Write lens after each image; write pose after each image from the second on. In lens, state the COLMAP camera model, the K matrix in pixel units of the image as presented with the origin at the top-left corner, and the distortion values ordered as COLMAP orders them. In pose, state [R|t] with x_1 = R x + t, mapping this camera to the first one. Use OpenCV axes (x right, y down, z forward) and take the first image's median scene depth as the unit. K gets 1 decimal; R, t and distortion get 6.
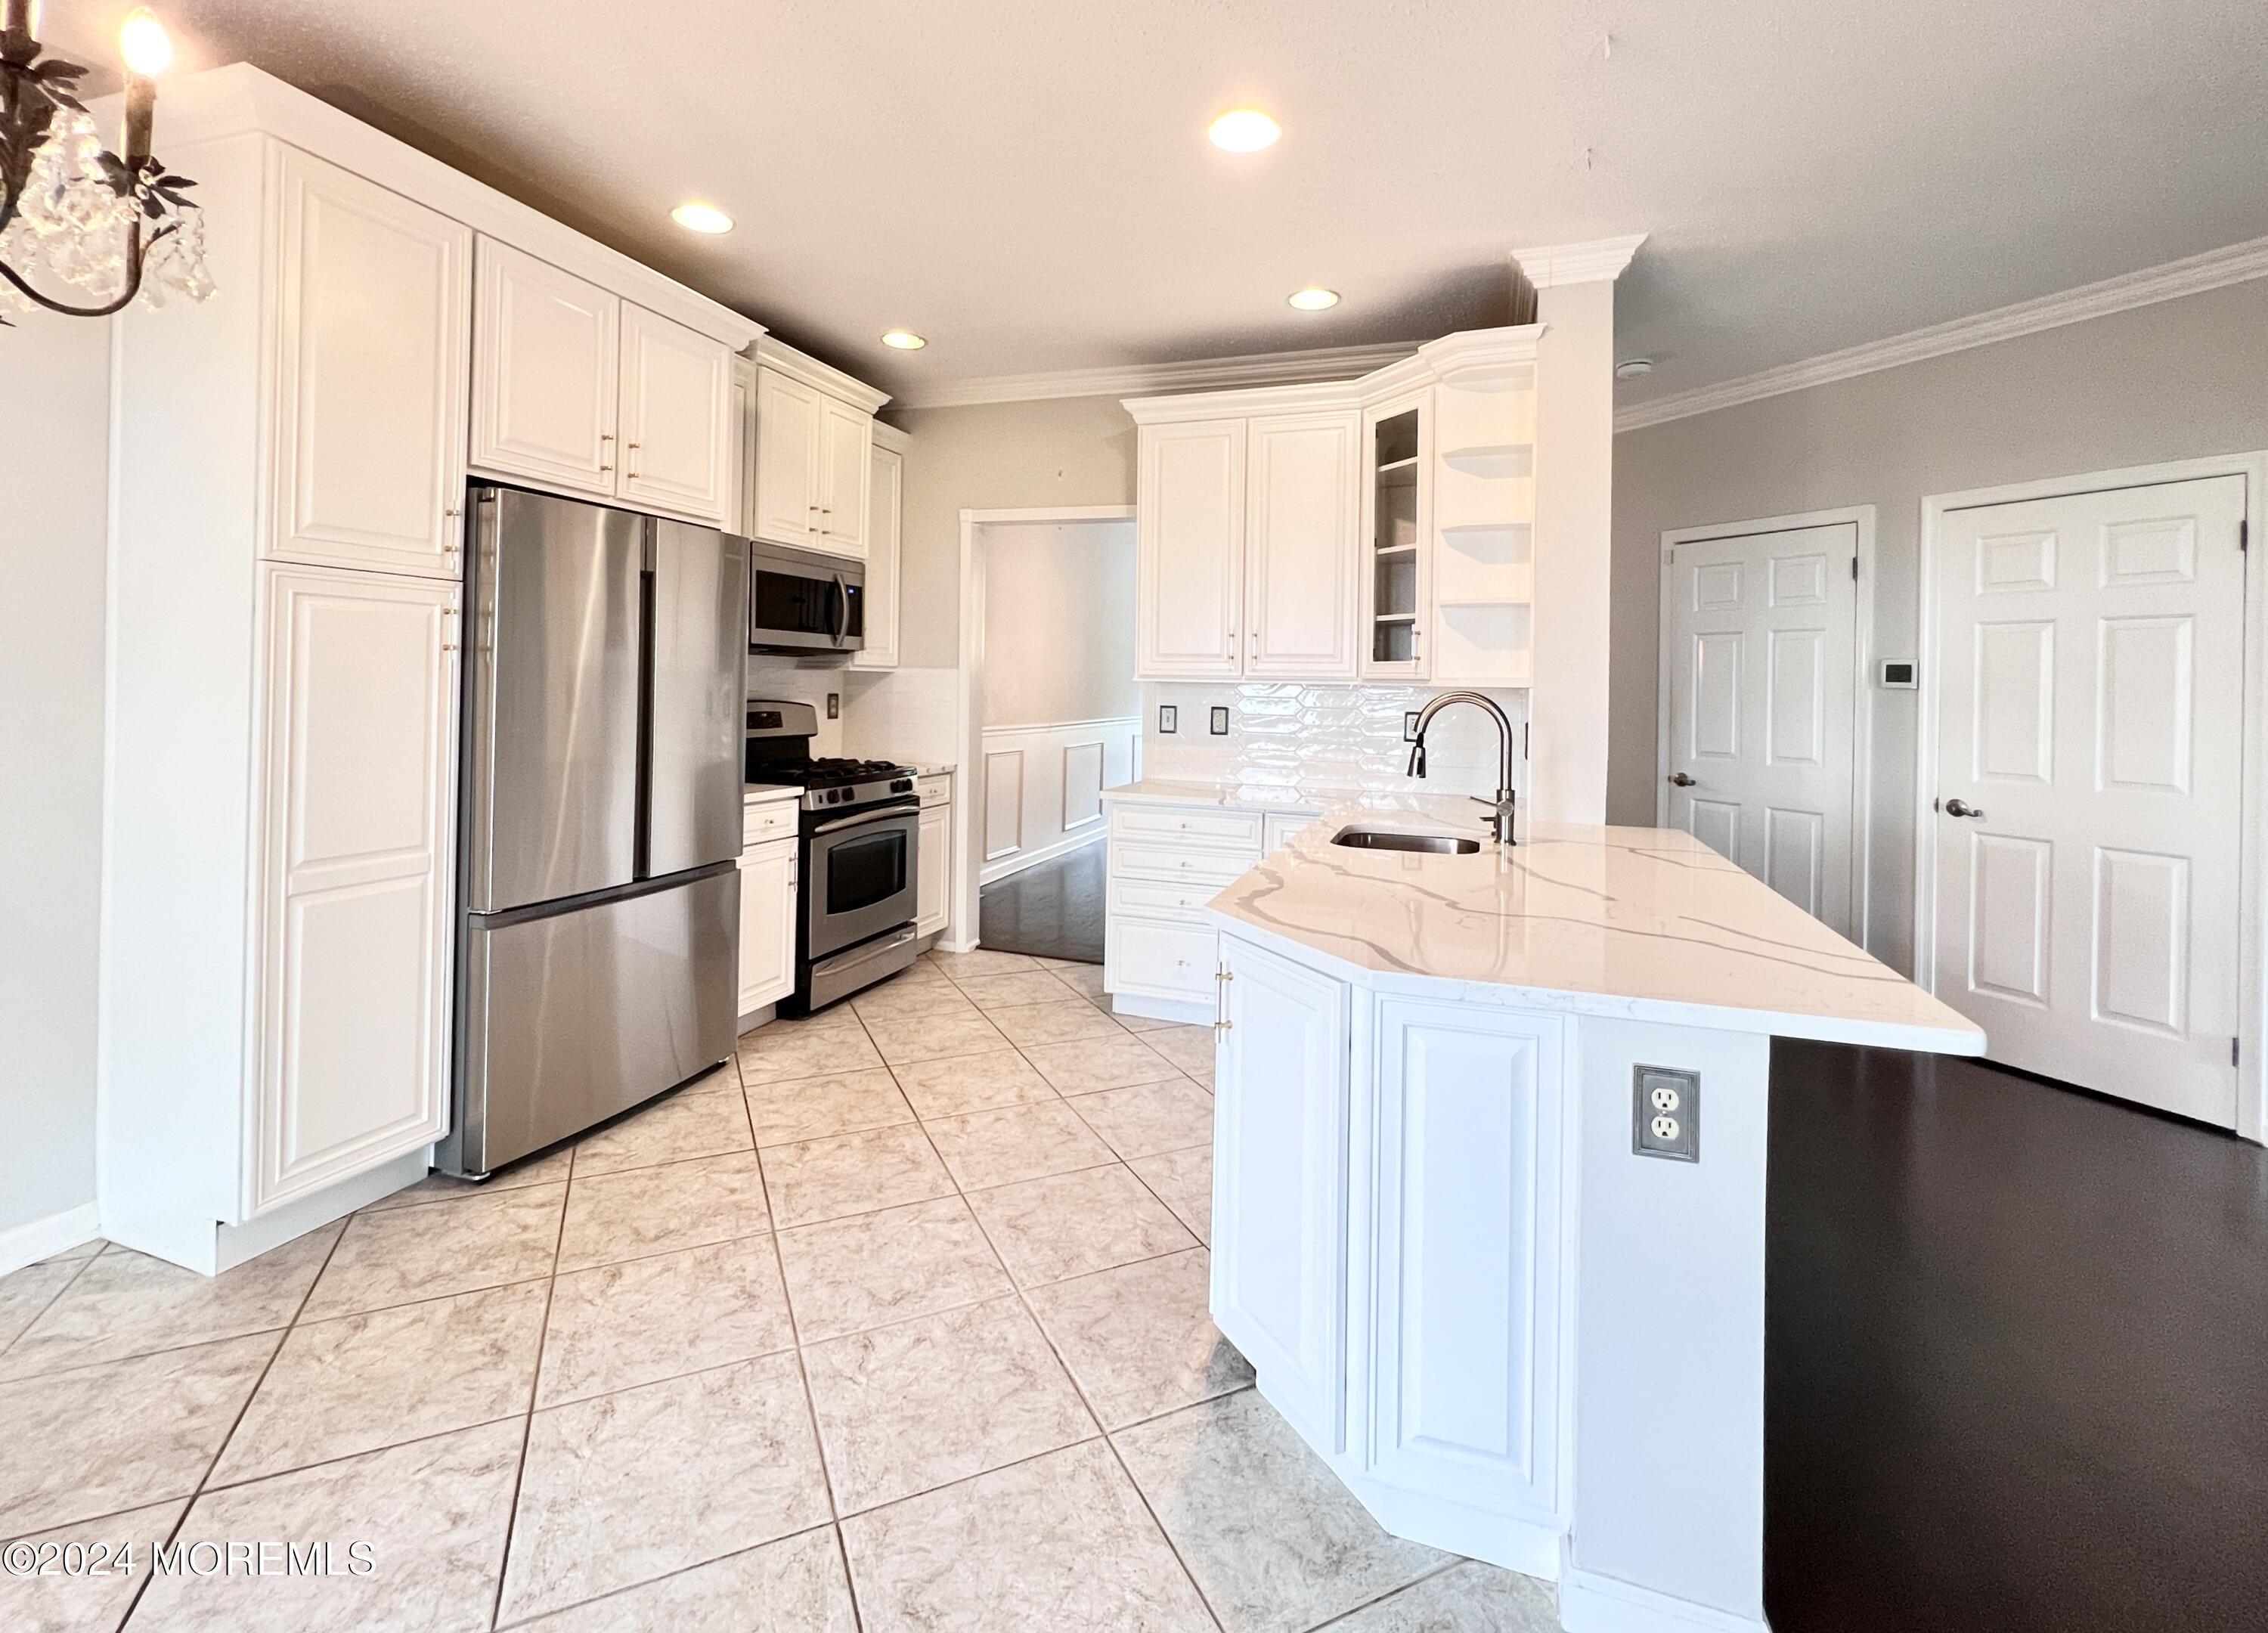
lens RADIAL K [[1020.6, 0, 1112.5], [0, 1020.6, 683.5], [0, 0, 1]] dist [-0.004518, 0.002769]
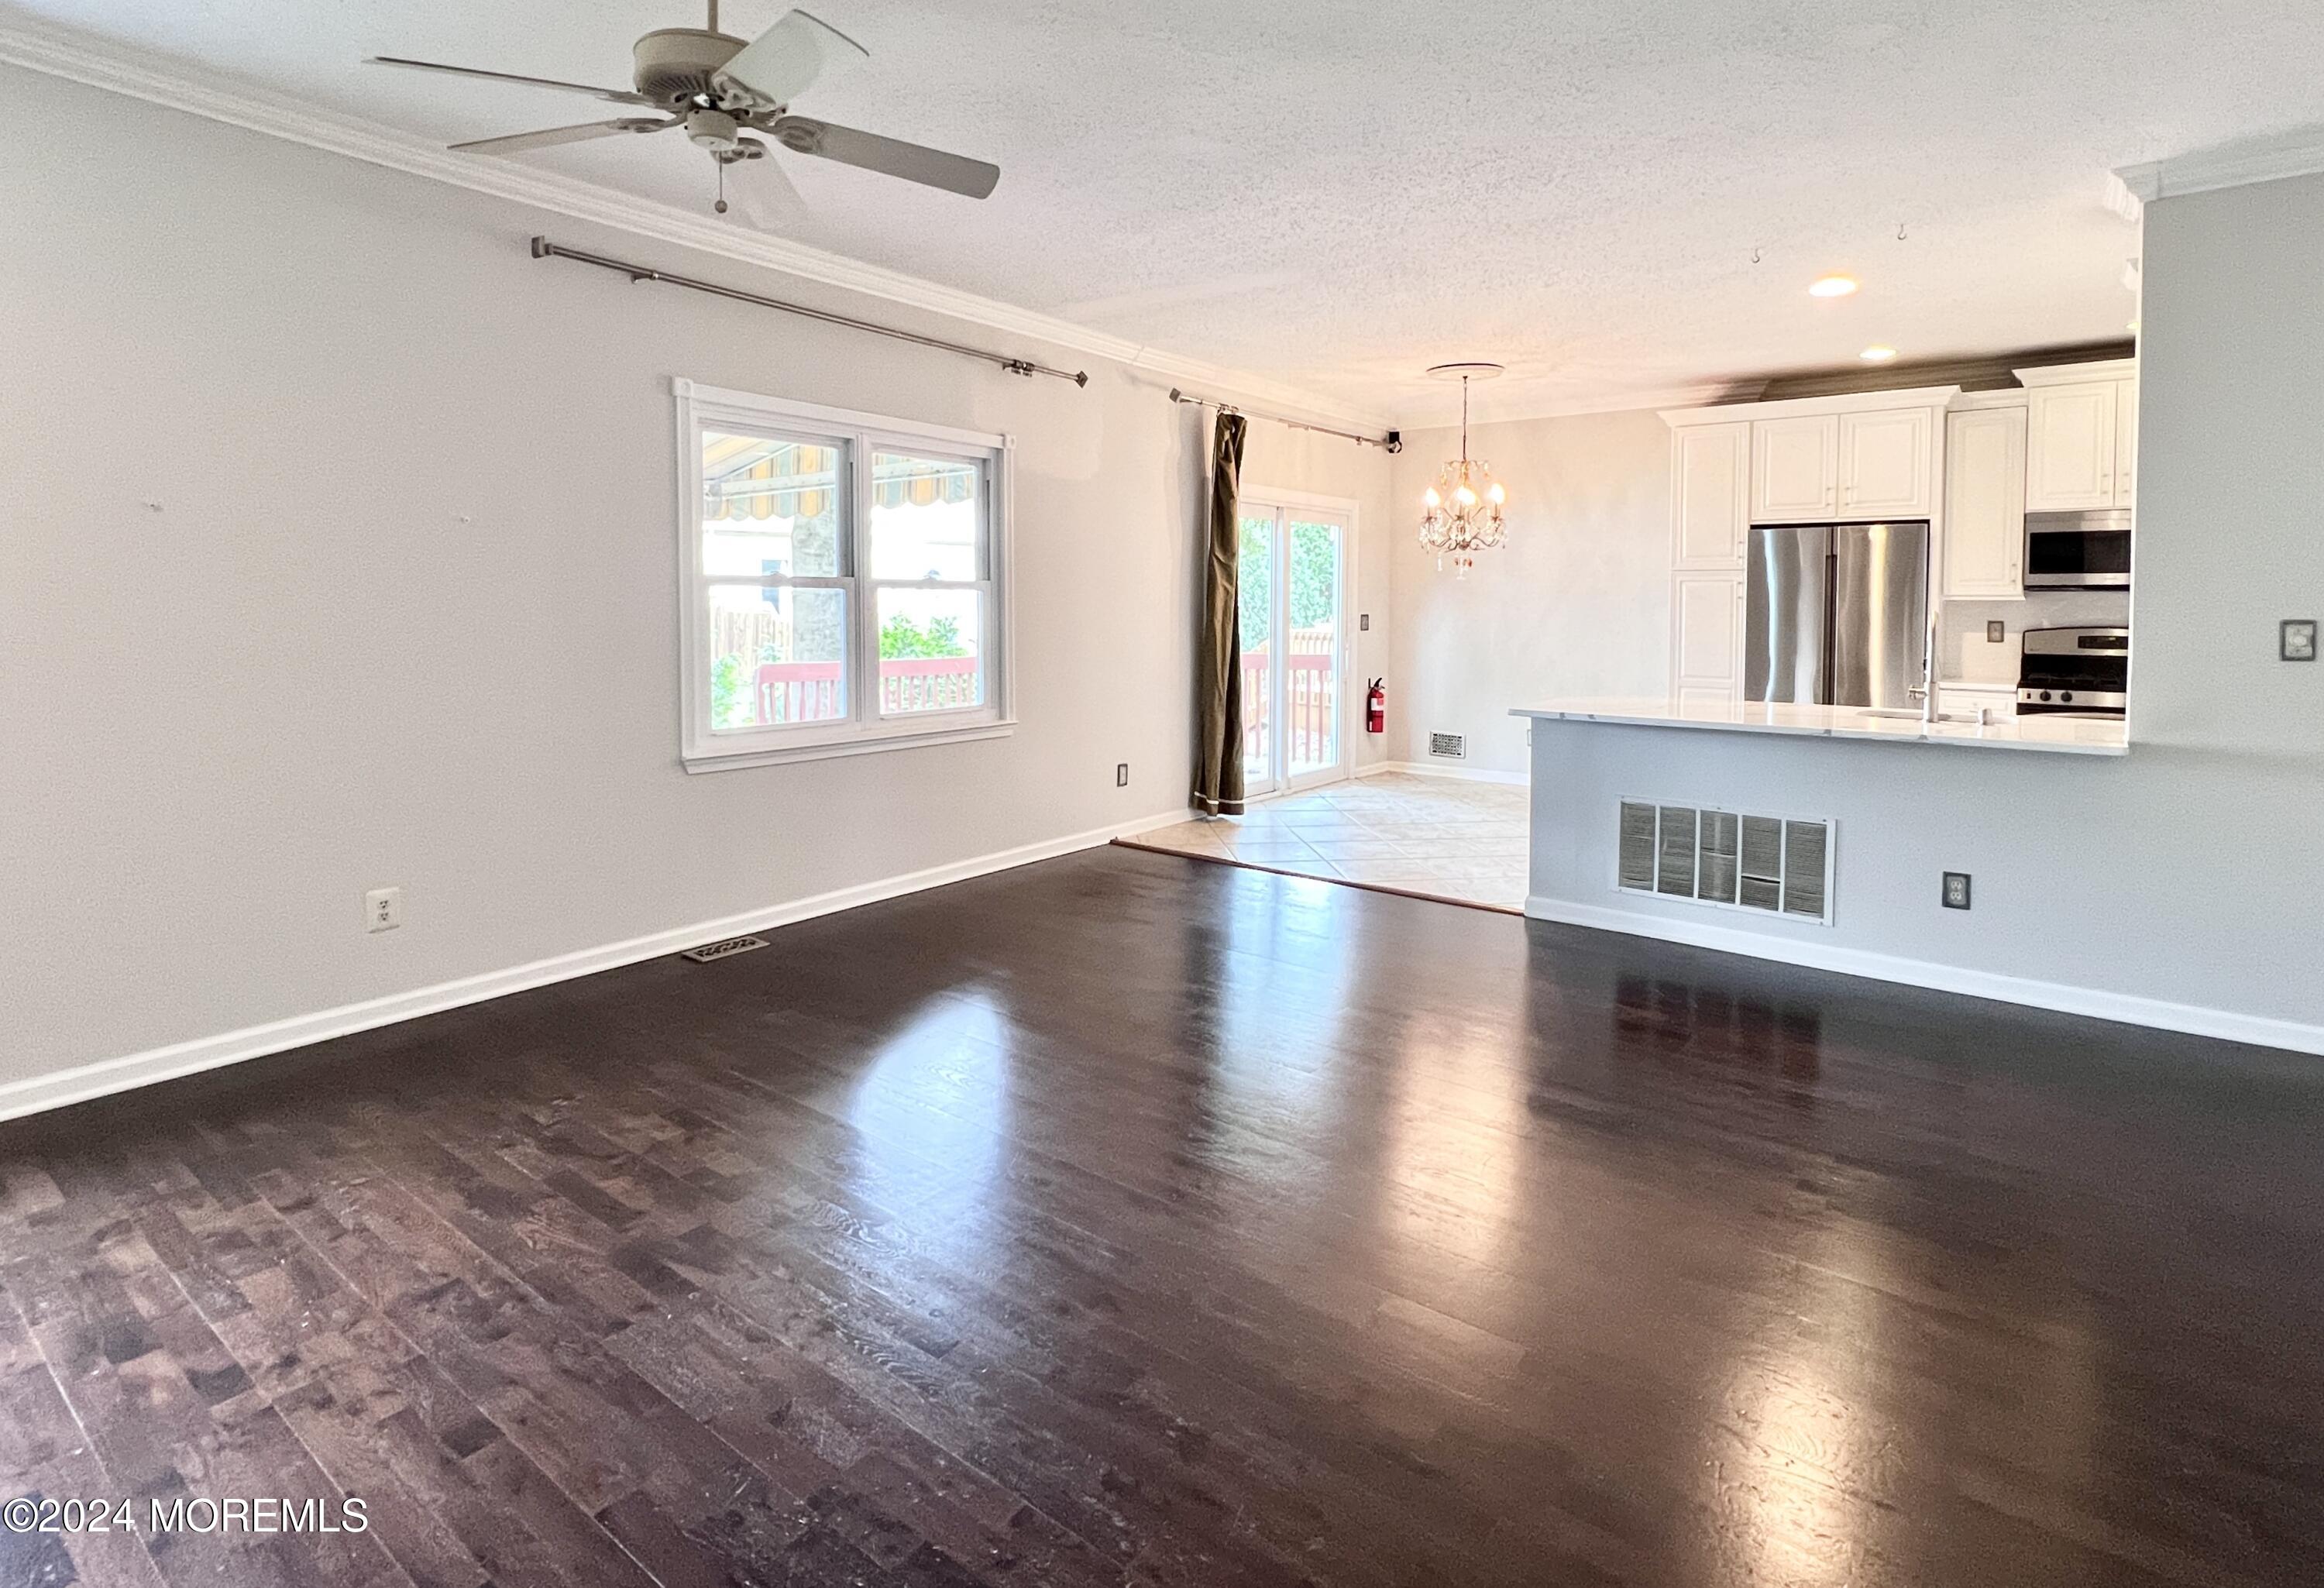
lens RADIAL K [[1141.1, 0, 1175.9], [0, 1141.1, 649.5], [0, 0, 1]] dist [0.001436, 0.000094]
pose [[-0.310007, 0.018950, -0.950545, 1.755139], [-0.008459, 0.999707, 0.022688, 0.027476], [0.950697, 0.015074, -0.309756, 0.421577]]
